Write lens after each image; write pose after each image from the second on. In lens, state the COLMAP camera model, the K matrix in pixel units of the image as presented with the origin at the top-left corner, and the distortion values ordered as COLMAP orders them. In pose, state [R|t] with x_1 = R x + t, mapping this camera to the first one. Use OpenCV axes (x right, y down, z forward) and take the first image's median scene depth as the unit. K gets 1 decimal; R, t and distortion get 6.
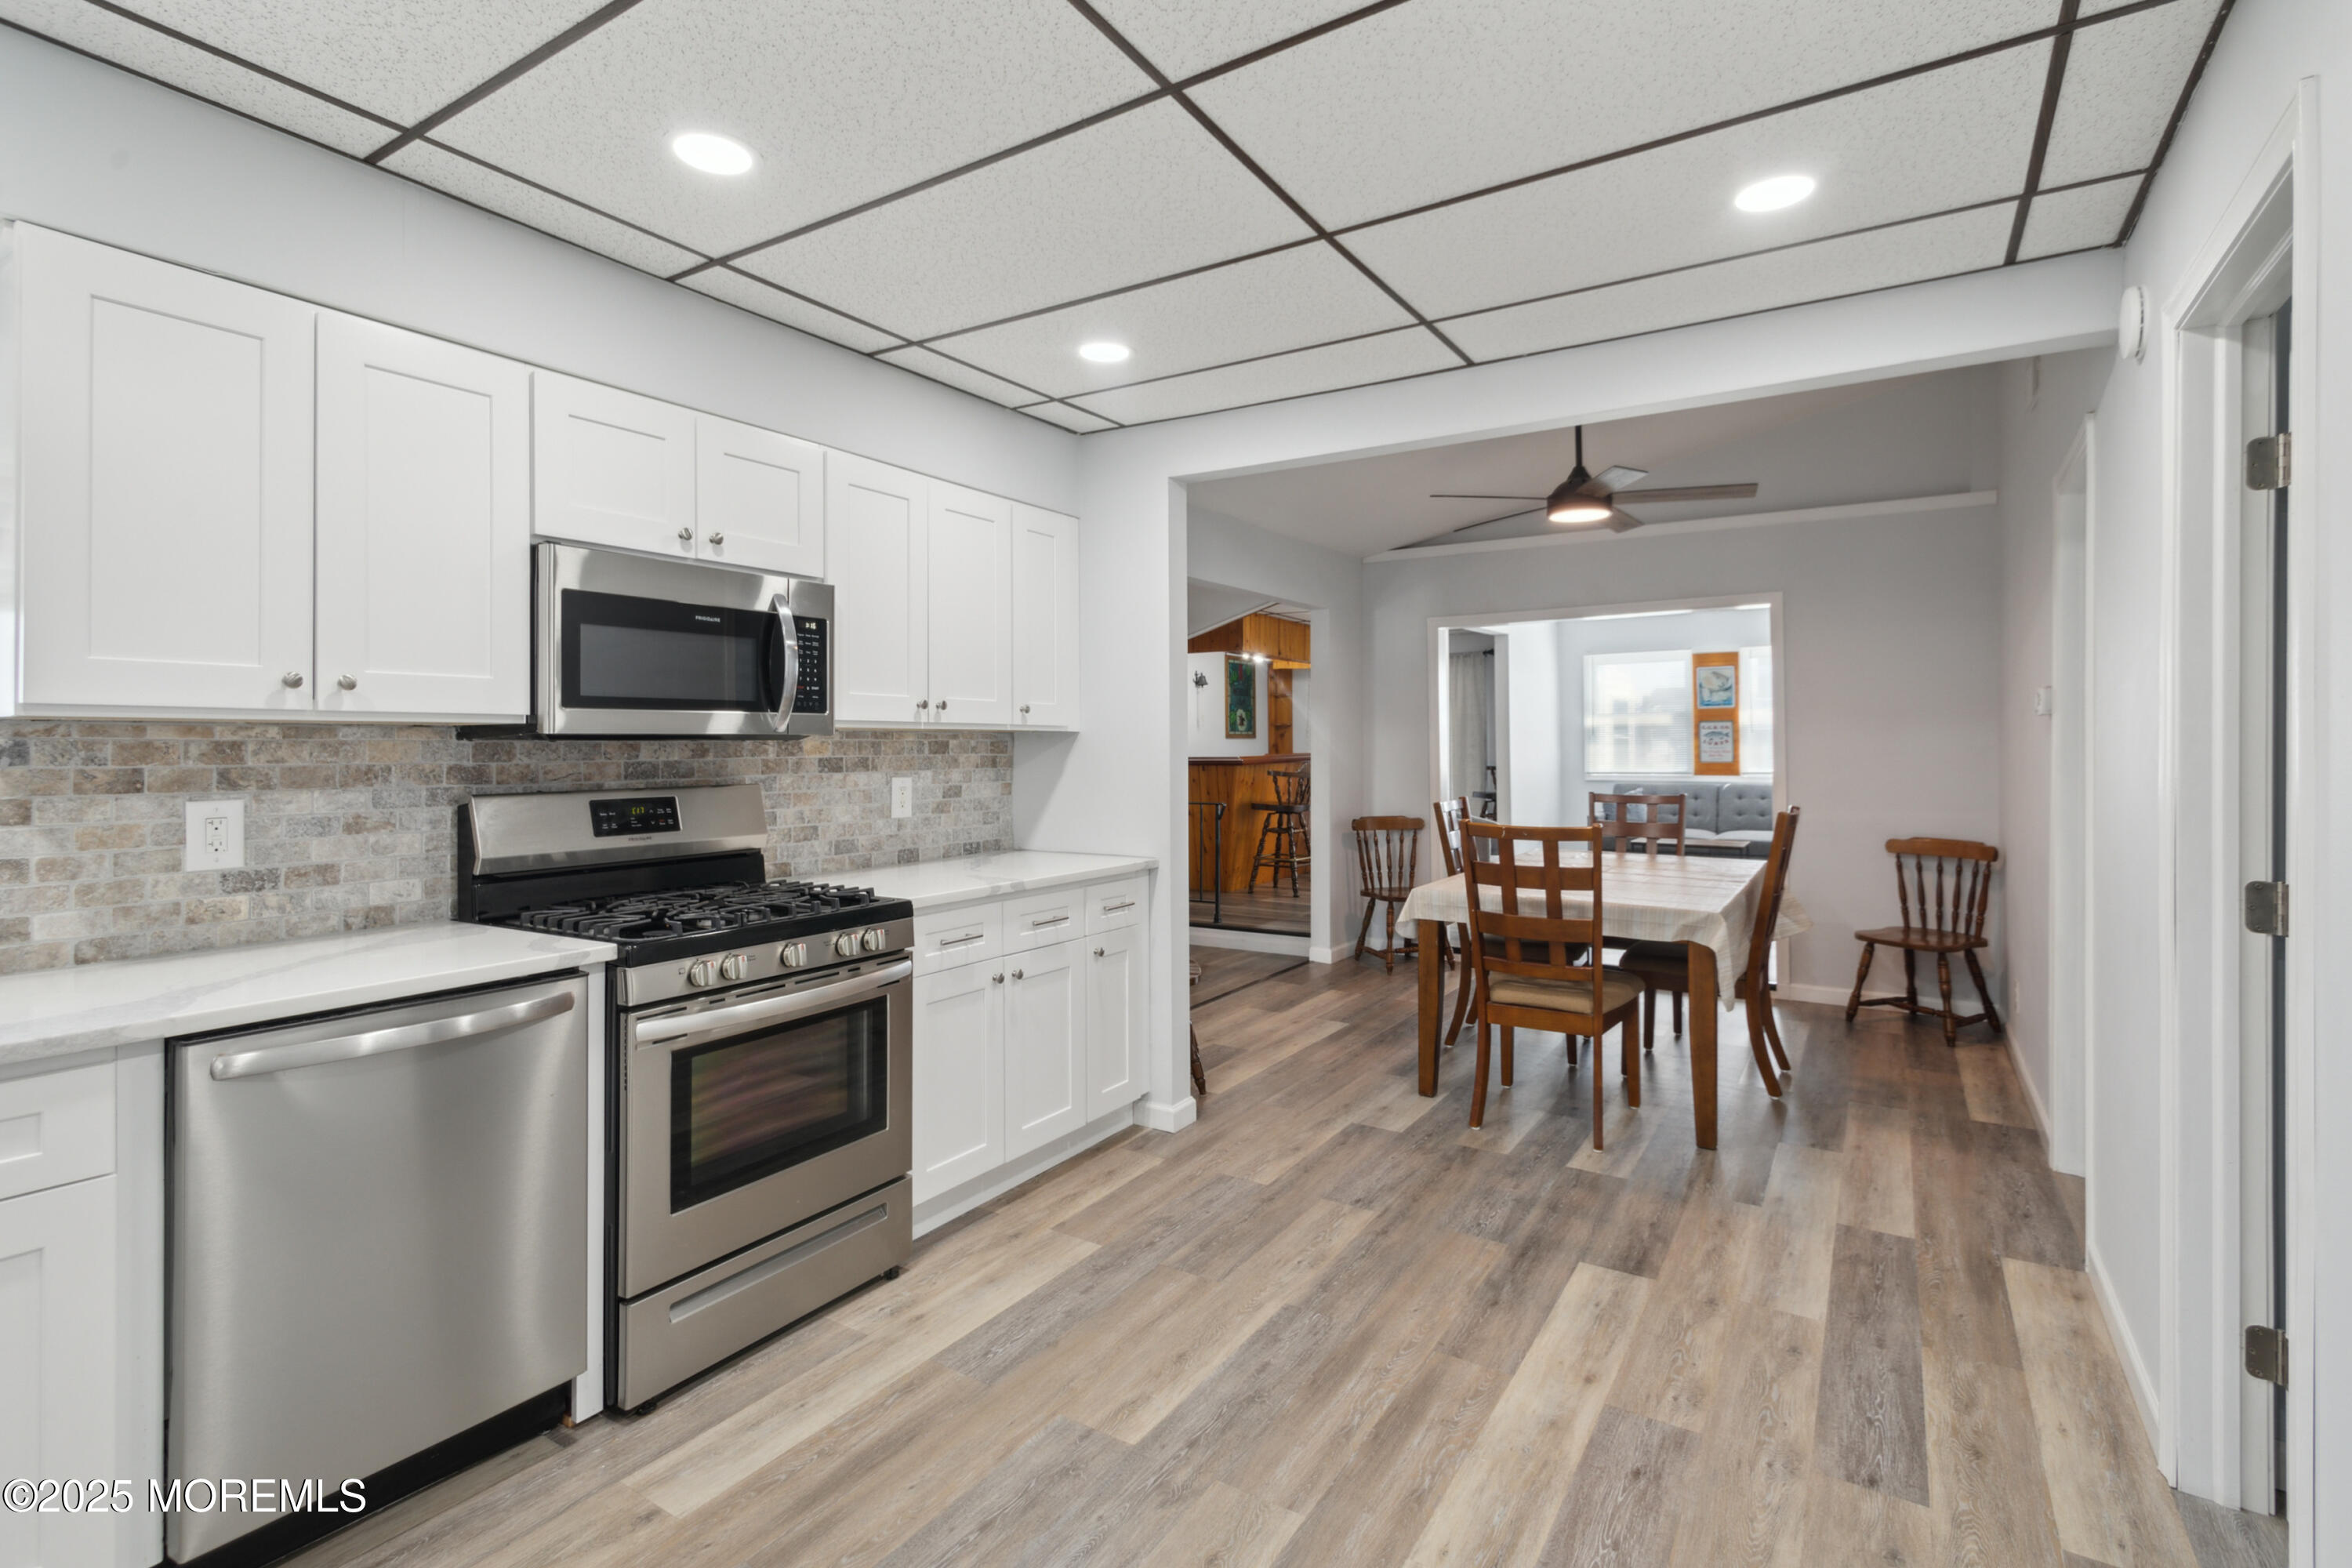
lens RADIAL K [[1116.2, 0, 1164.2], [0, 1116.2, 735.4], [0, 0, 1]] dist [-0.000536, -0.000385]
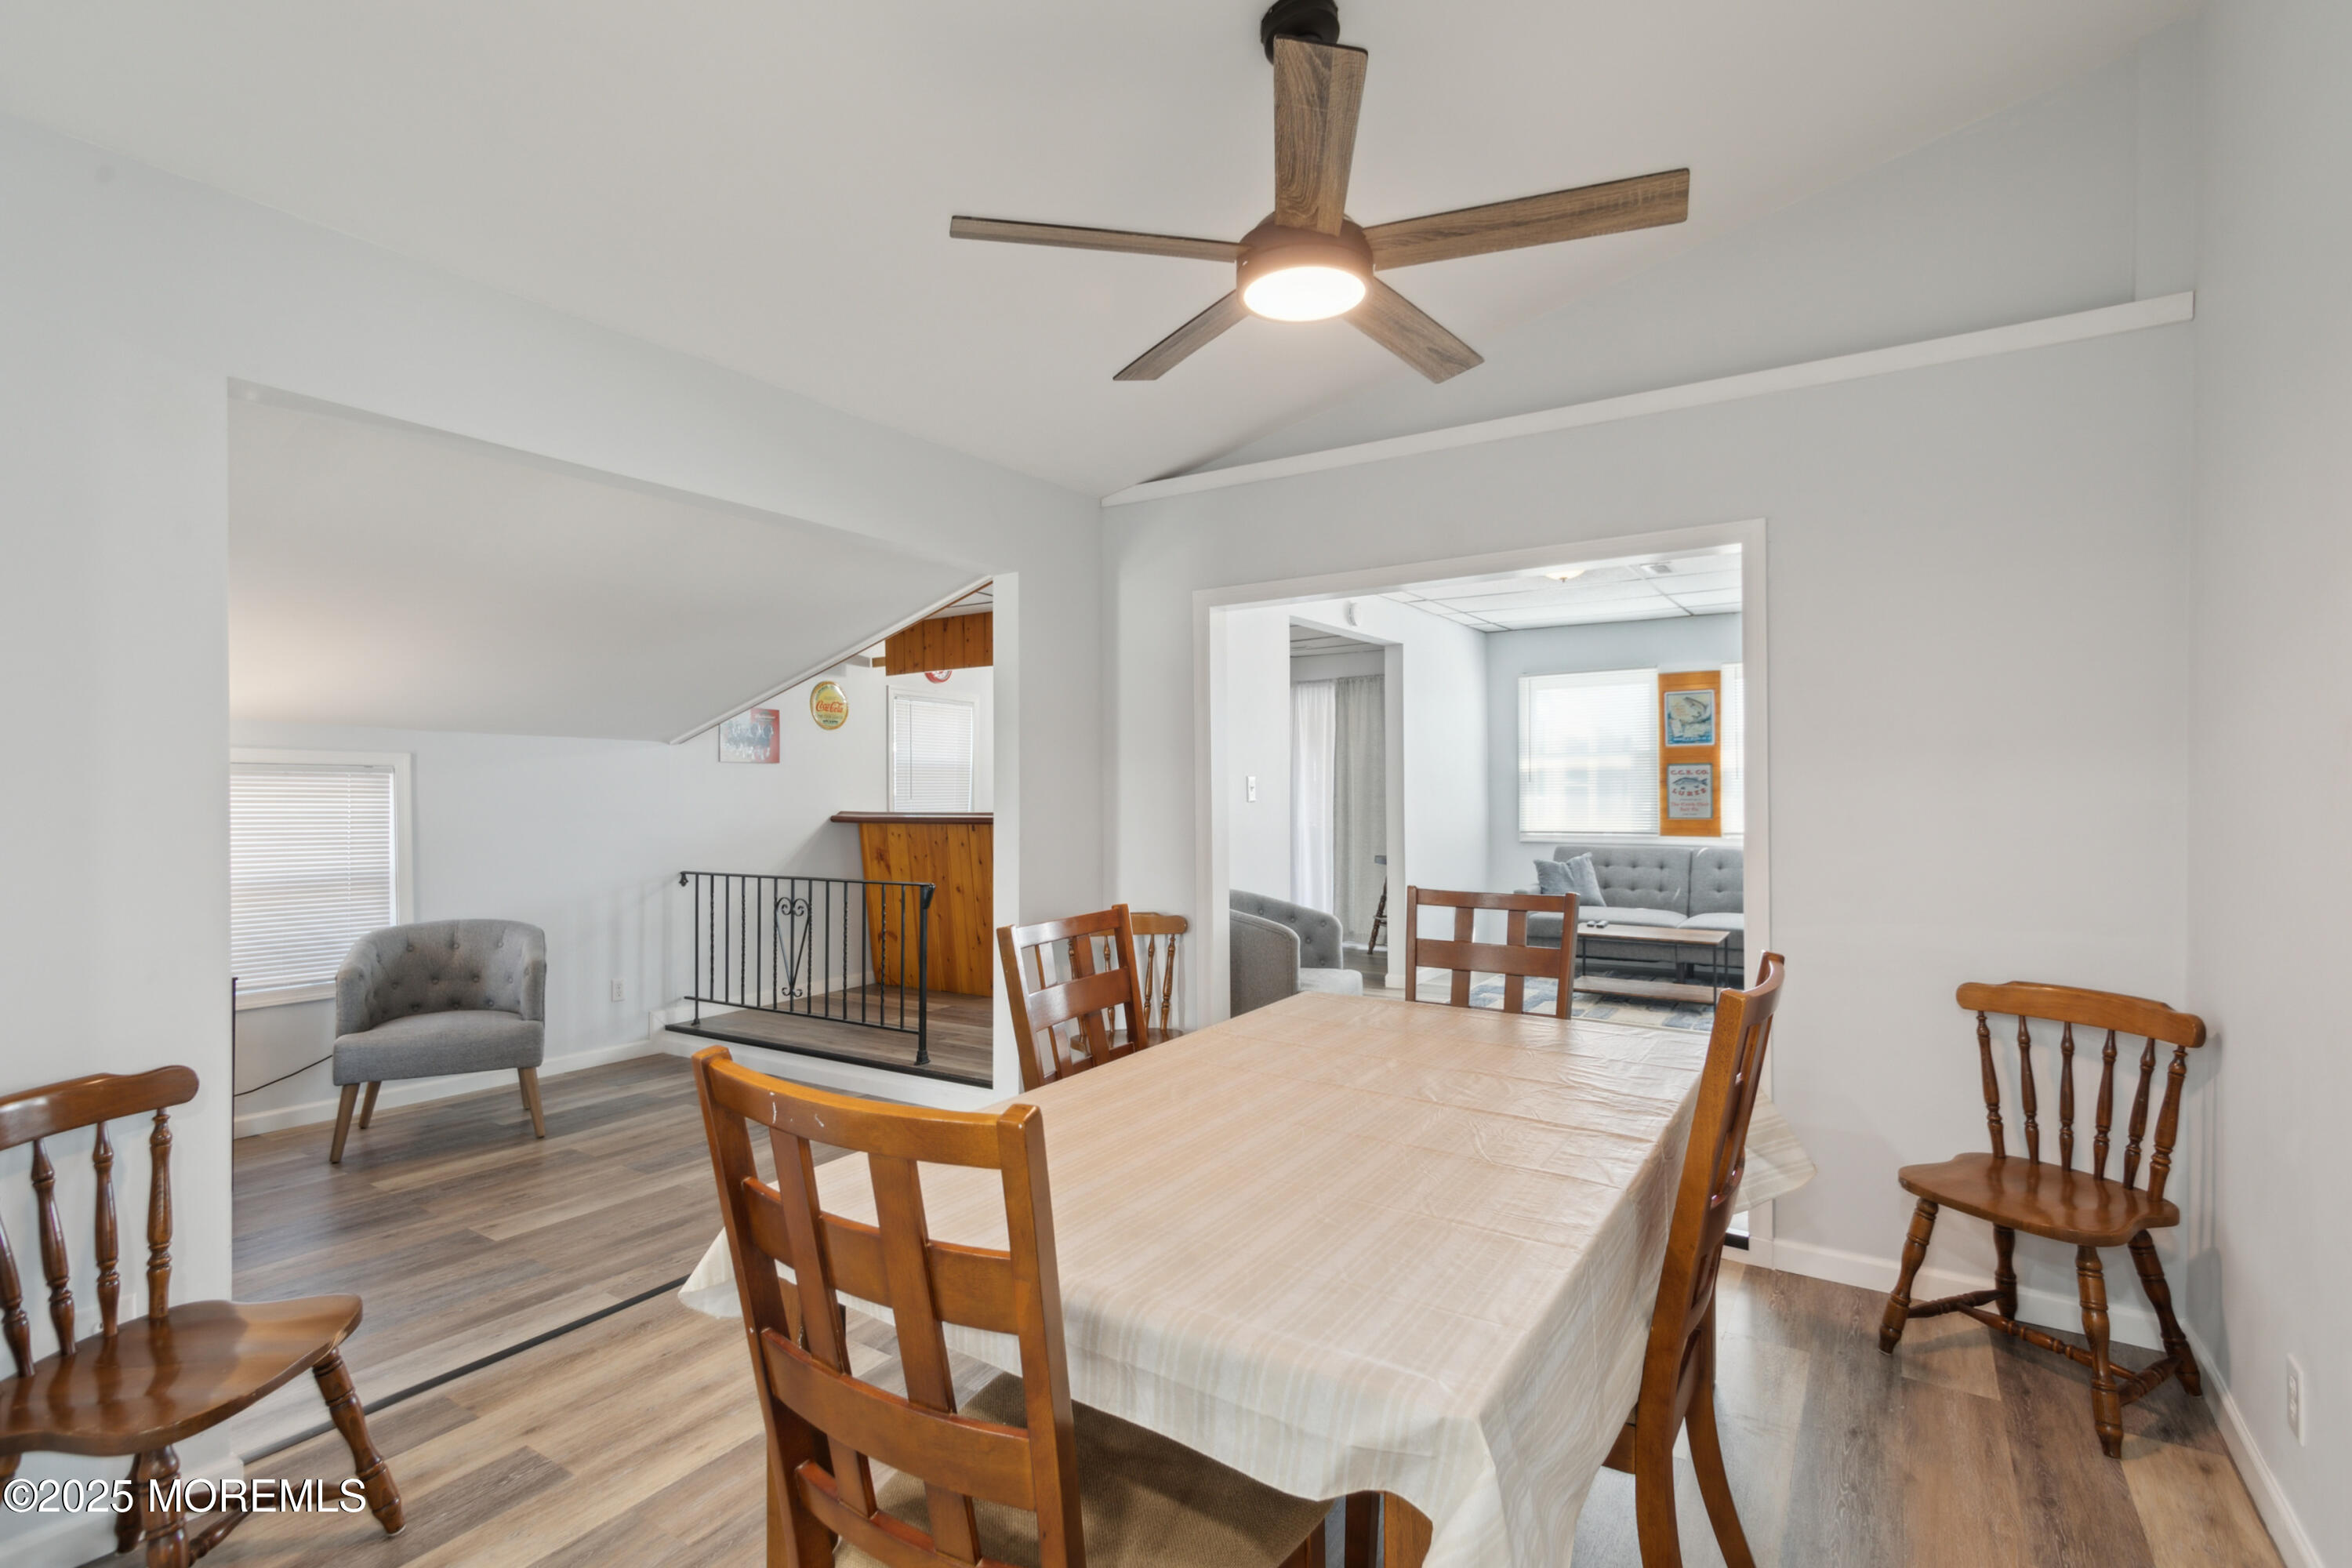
lens RADIAL K [[1116.2, 0, 1175.5], [0, 1116.2, 788.3], [0, 0, 1]] dist [-0.000536, -0.000385]
pose [[0.999991, 0.002256, 0.003501, 0.282060], [-0.002277, 0.999979, 0.006101, -0.000326], [-0.003488, -0.006109, 0.999975, 0.485094]]
